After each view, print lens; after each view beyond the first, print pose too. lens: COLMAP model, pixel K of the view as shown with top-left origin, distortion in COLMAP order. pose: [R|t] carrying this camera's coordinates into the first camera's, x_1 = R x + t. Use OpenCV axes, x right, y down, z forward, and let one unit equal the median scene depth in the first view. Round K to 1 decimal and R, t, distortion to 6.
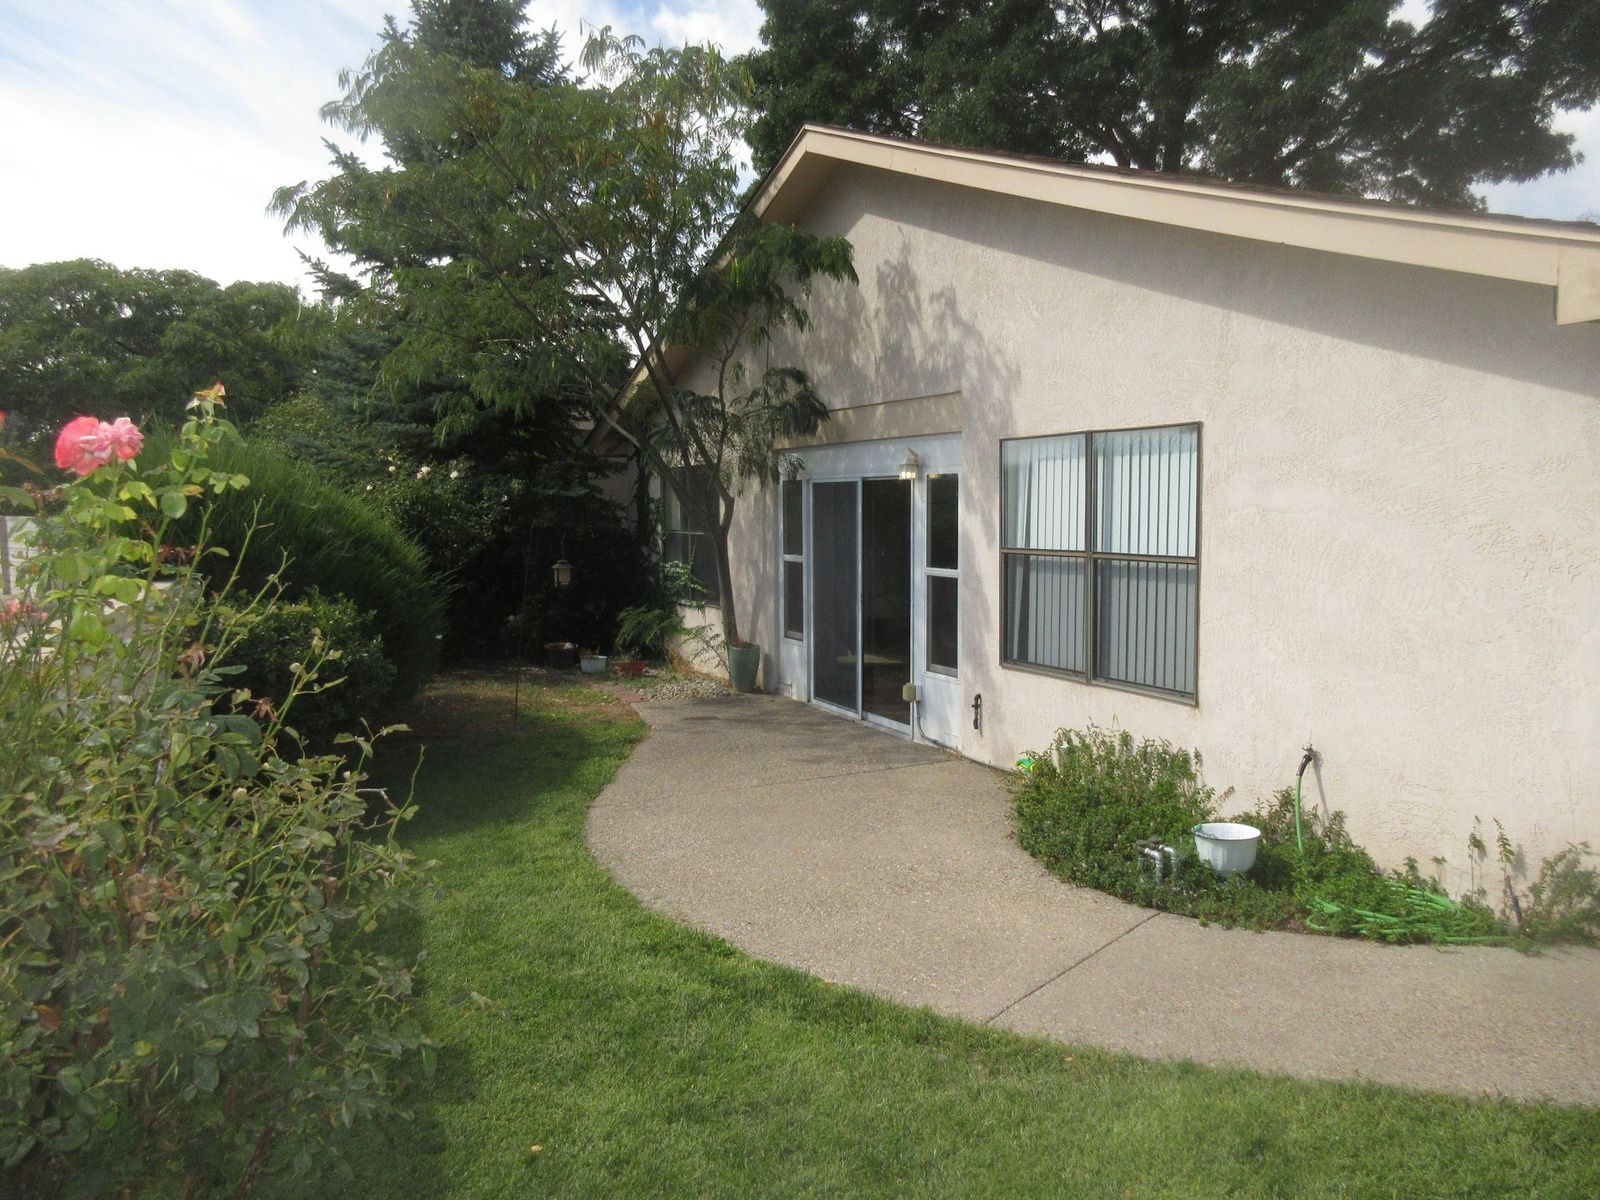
lens RADIAL K [[1195.0, 0, 799.8], [0, 1195.0, 601.6], [0, 0, 1]] dist [0.007483, 0.014223]
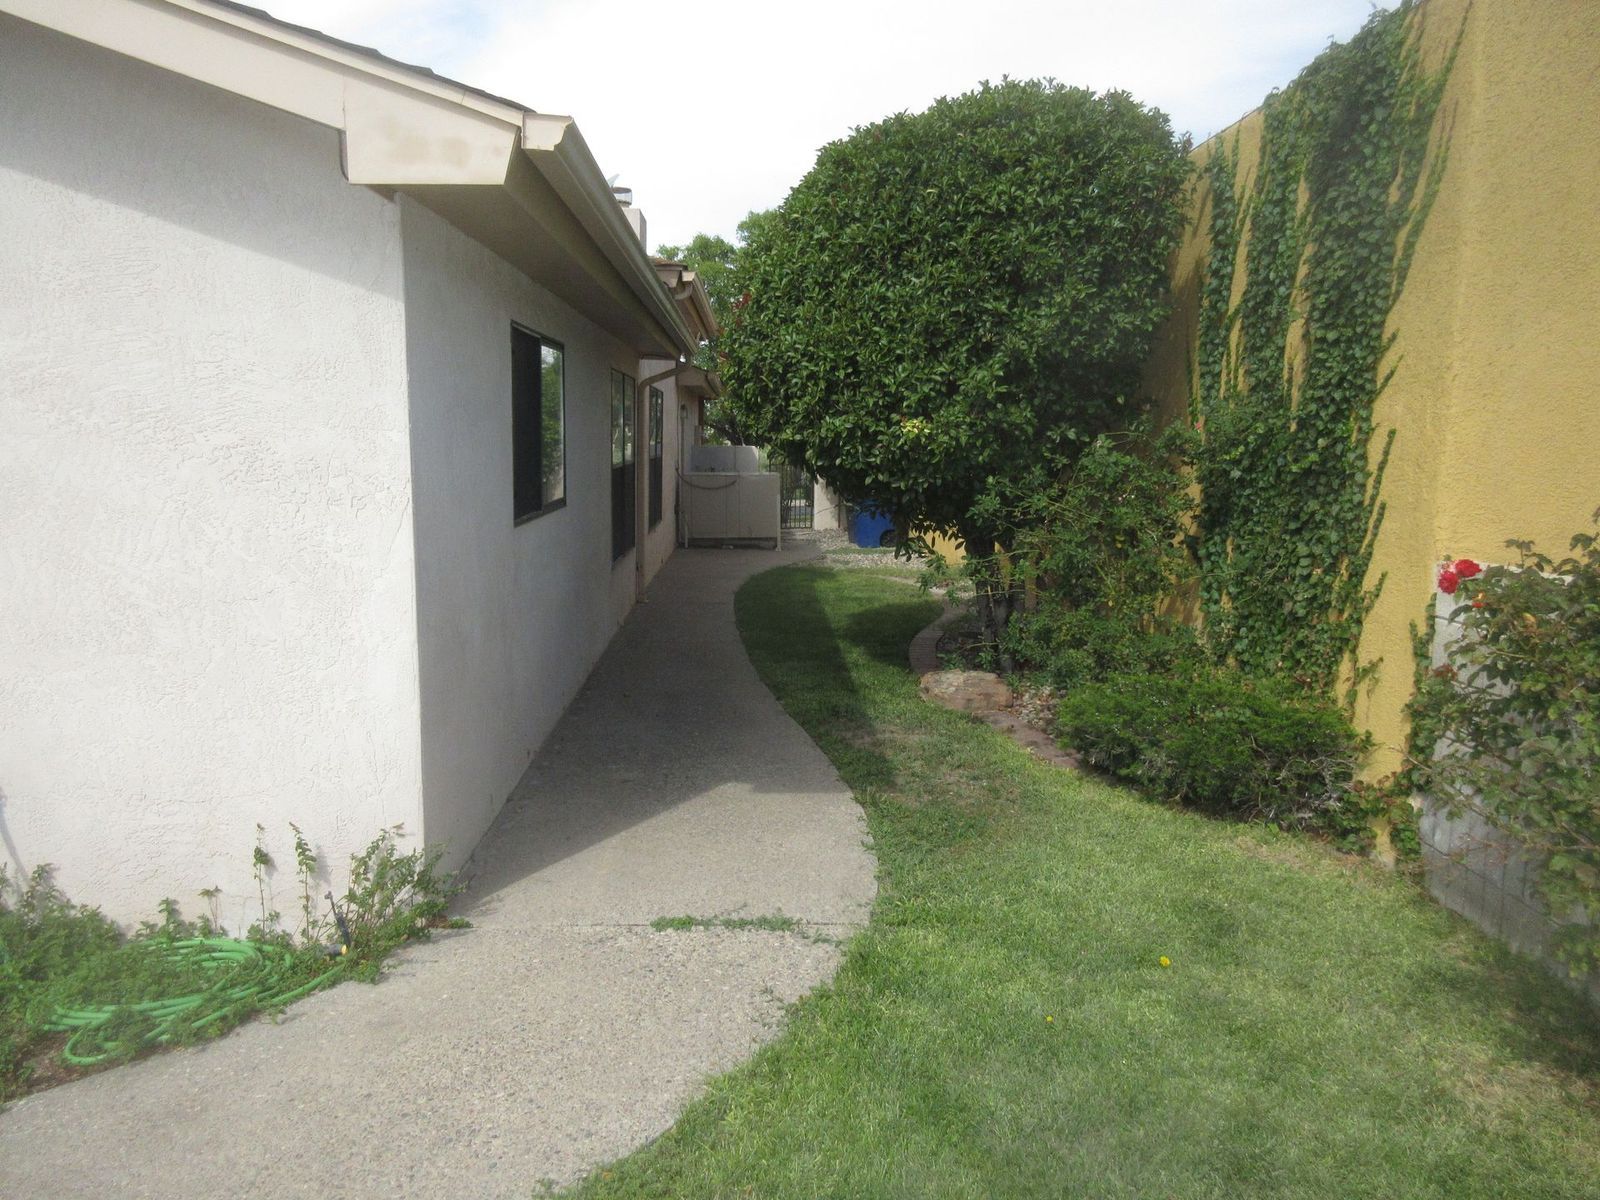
lens RADIAL K [[1195.0, 0, 805.0], [0, 1195.0, 608.7], [0, 0, 1]] dist [0.007483, 0.014223]
pose [[0.396778, -0.114962, 0.910687, 0.015064], [0.054521, 0.993326, 0.101639, -0.018826], [-0.916294, 0.009324, 0.400397, 0.368355]]
